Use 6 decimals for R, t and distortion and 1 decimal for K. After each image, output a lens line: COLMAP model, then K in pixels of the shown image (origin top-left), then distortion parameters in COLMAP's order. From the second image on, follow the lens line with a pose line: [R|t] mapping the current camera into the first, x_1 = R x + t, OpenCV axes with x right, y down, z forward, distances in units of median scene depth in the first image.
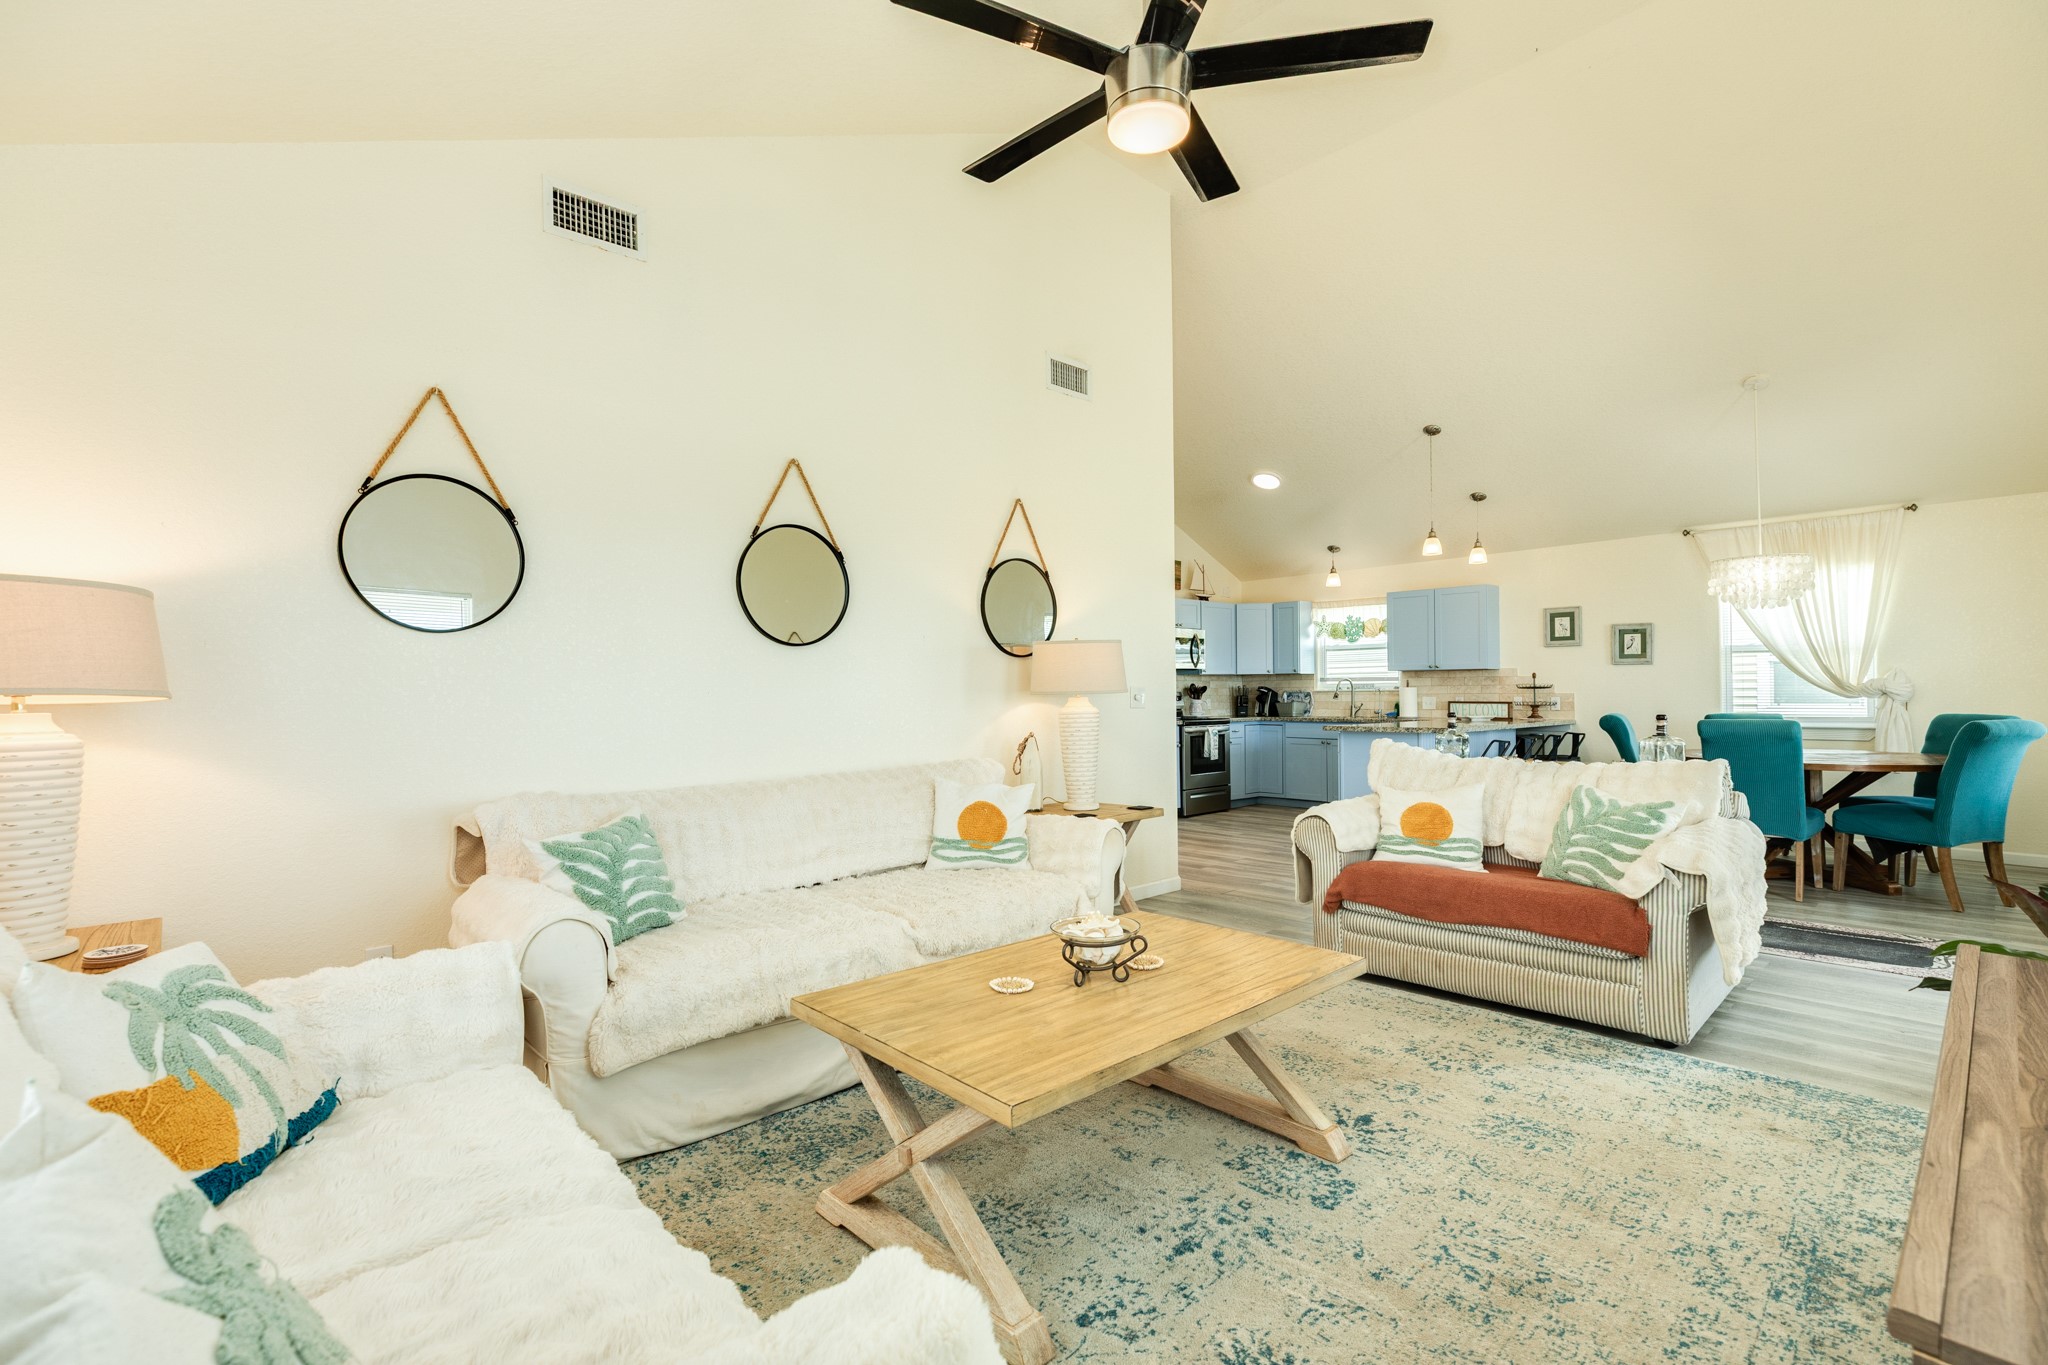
lens RADIAL K [[916.6, 0, 1017.2], [0, 916.6, 686.4], [0, 0, 1]] dist [0.007802, -0.001231]
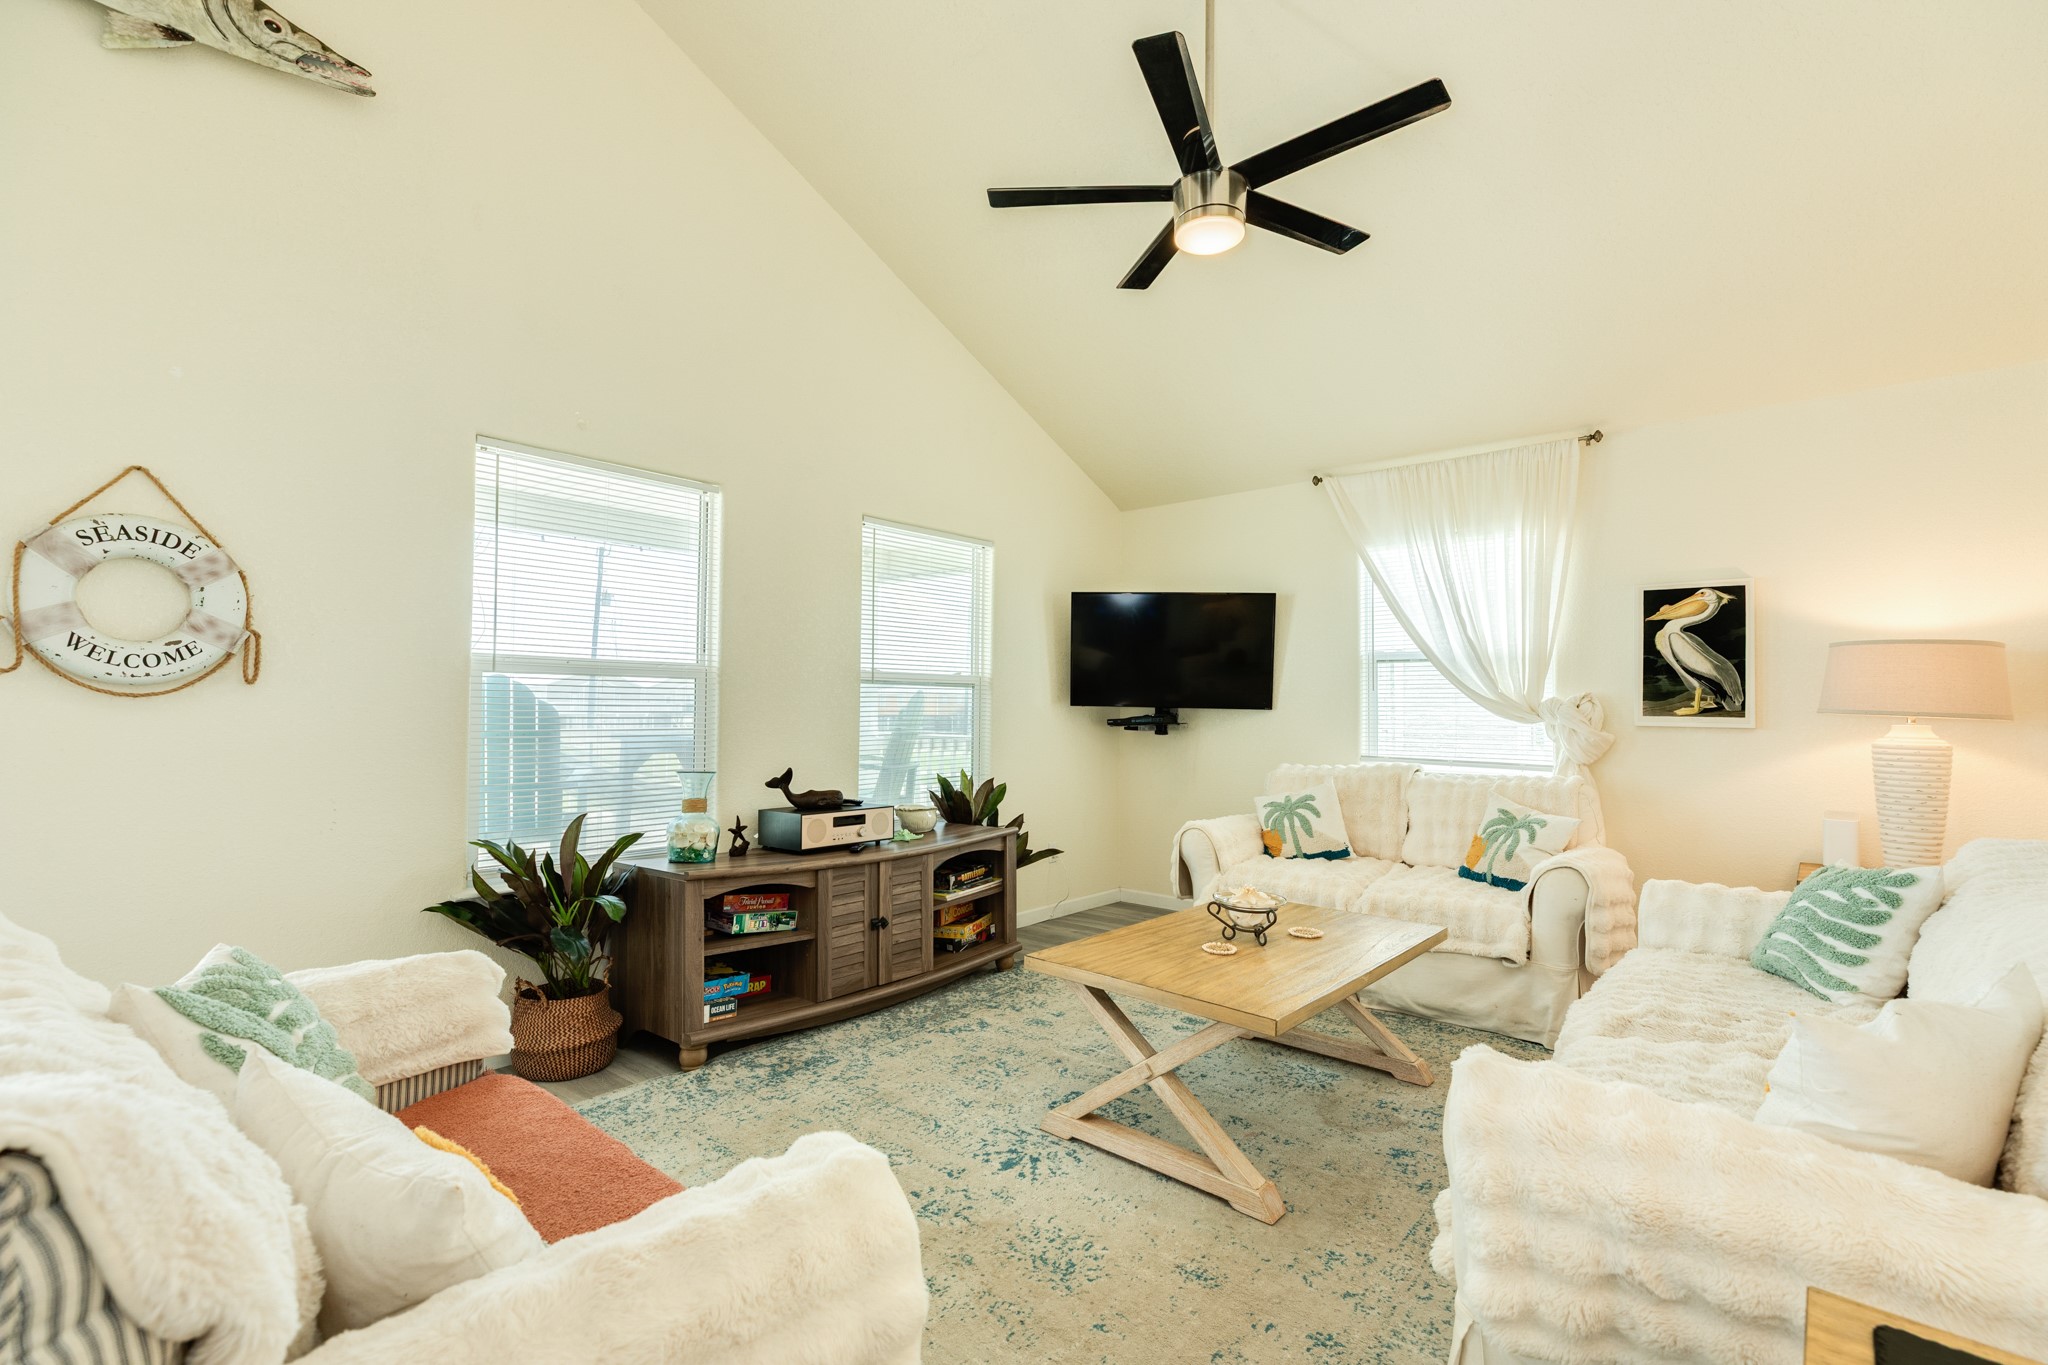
lens RADIAL K [[916.6, 0, 1023.5], [0, 916.6, 692.4], [0, 0, 1]] dist [0.007802, -0.001231]
pose [[-0.993657, -0.002782, -0.112420, 0.161894], [-0.000215, 0.999739, -0.022844, 0.002573], [0.112455, -0.022675, -0.993398, 0.670411]]
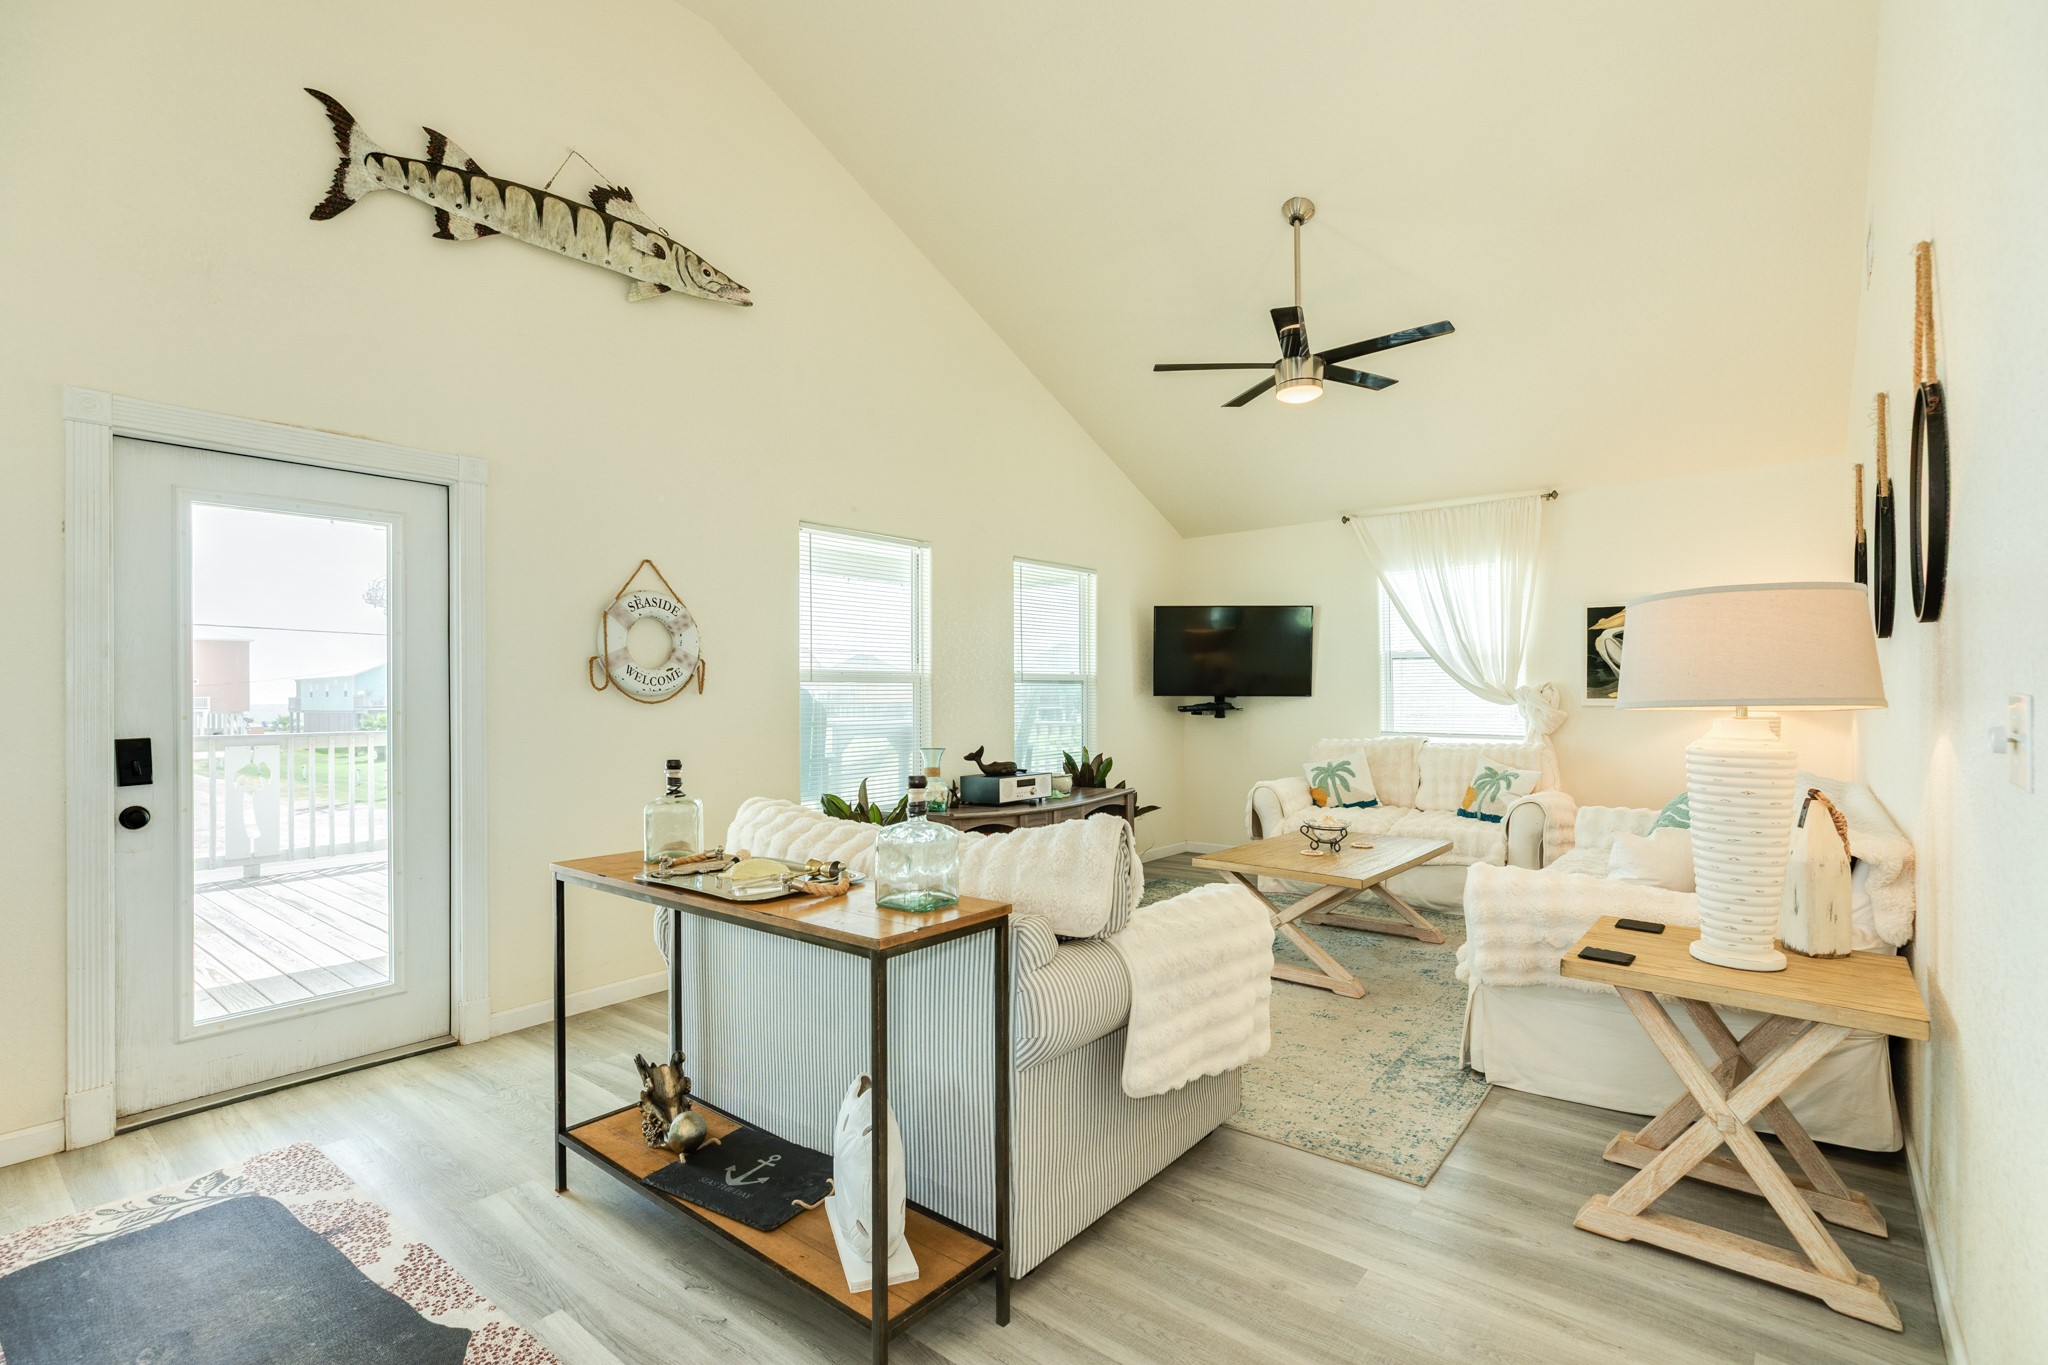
lens RADIAL K [[943.0, 0, 1024.6], [0, 943.0, 695.2], [0, 0, 1]] dist [-0.003193, -0.000170]
pose [[-0.990253, 0.014625, -0.138512, 0.299870], [0.015367, 0.999873, -0.004289, -0.002413], [0.138432, -0.006376, -0.990351, 0.871602]]
